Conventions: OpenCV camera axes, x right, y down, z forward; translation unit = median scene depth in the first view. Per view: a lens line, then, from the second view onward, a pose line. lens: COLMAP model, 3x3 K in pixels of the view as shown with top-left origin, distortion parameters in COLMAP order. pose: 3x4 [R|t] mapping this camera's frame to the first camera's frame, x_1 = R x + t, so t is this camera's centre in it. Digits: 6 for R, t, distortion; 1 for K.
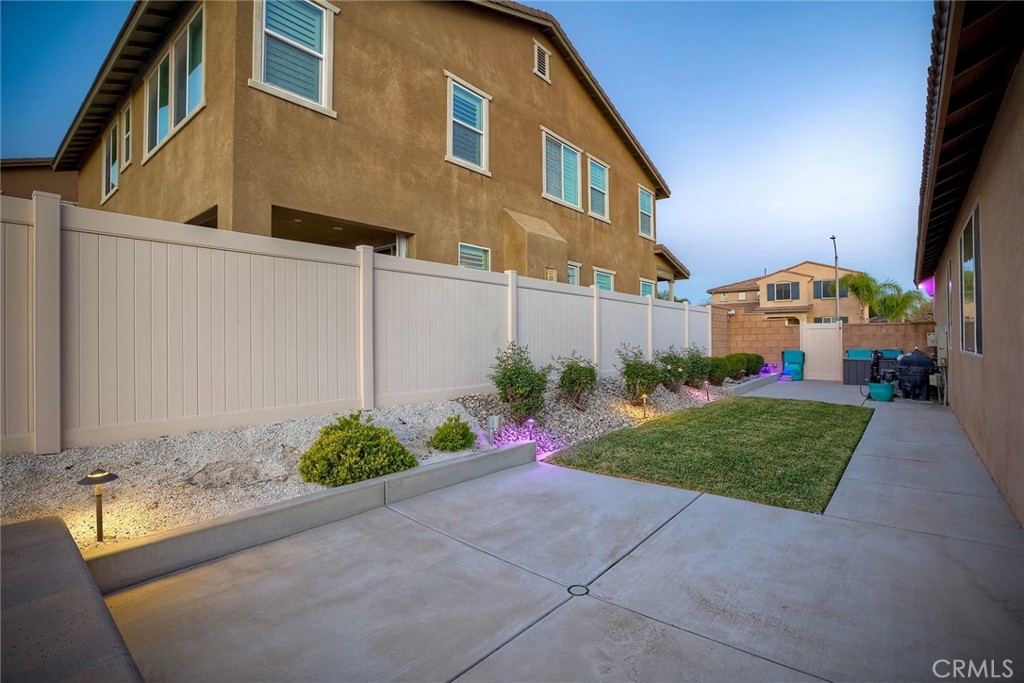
lens RADIAL K [[475.7, 0, 518.0], [0, 475.7, 334.1], [0, 0, 1]] dist [-0.054145, 0.023591]
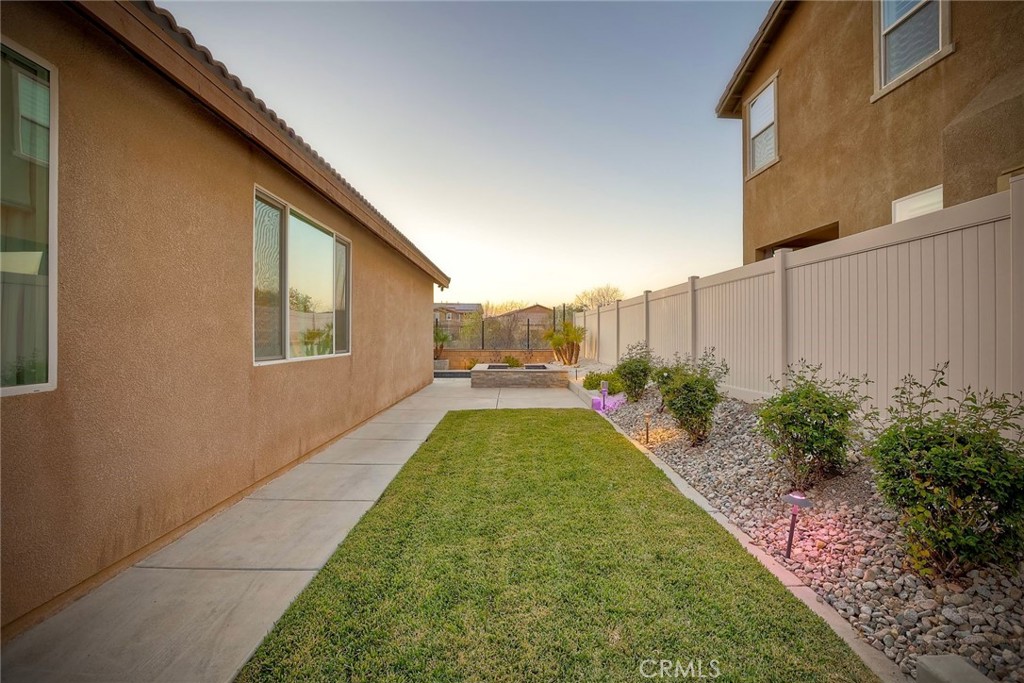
lens RADIAL K [[475.7, 0, 518.0], [0, 475.7, 334.1], [0, 0, 1]] dist [-0.054145, 0.023591]
pose [[-0.760742, 0.000918, -0.649054, 0.834130], [0.005383, 0.999974, -0.004895, -0.000014], [0.649032, -0.007217, -0.760727, 1.322727]]
